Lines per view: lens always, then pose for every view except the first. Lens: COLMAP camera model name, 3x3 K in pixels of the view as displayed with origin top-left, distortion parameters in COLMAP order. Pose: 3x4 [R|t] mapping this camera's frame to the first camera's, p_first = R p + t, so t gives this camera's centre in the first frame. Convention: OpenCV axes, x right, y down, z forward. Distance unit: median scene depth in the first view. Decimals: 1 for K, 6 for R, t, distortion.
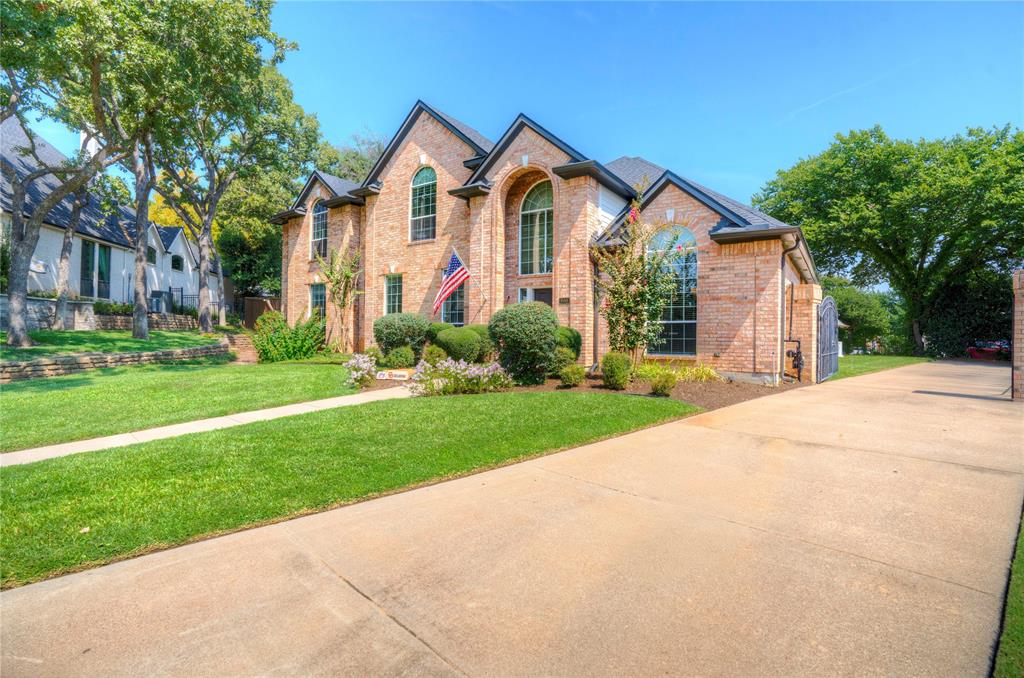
lens RADIAL K [[479.1, 0, 511.4], [0, 479.1, 337.9], [0, 0, 1]] dist [-0.054952, 0.020000]
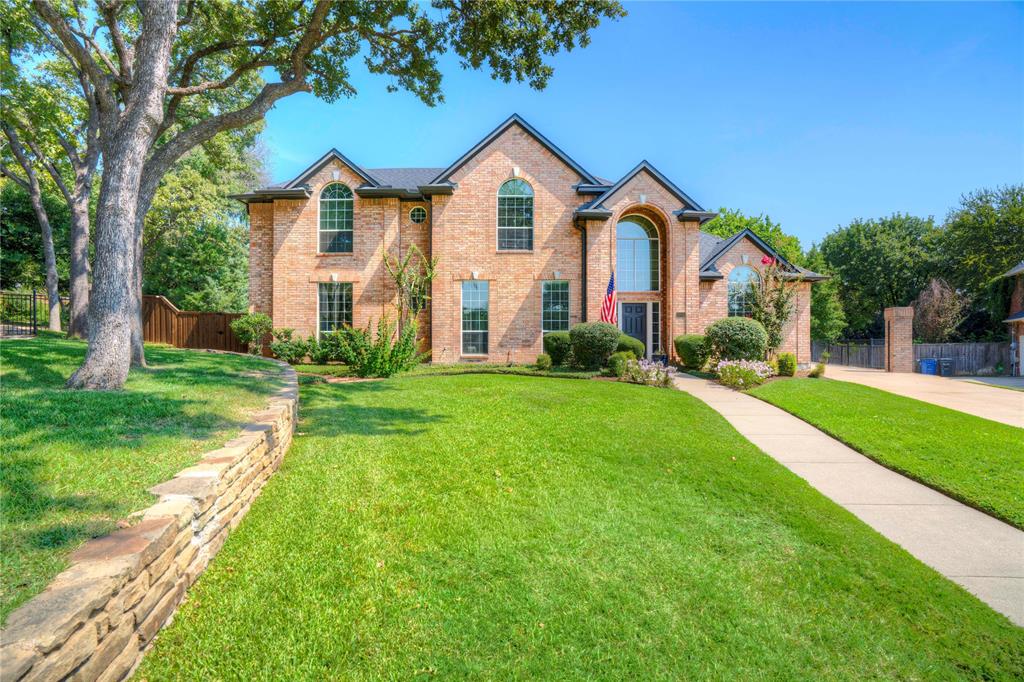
lens RADIAL K [[479.1, 0, 512.4], [0, 479.1, 339.7], [0, 0, 1]] dist [-0.054952, 0.020000]
pose [[0.822420, -0.010467, 0.568785, -0.801074], [0.009963, 0.999942, 0.003997, -0.015887], [-0.568794, 0.002380, 0.822477, 0.157713]]
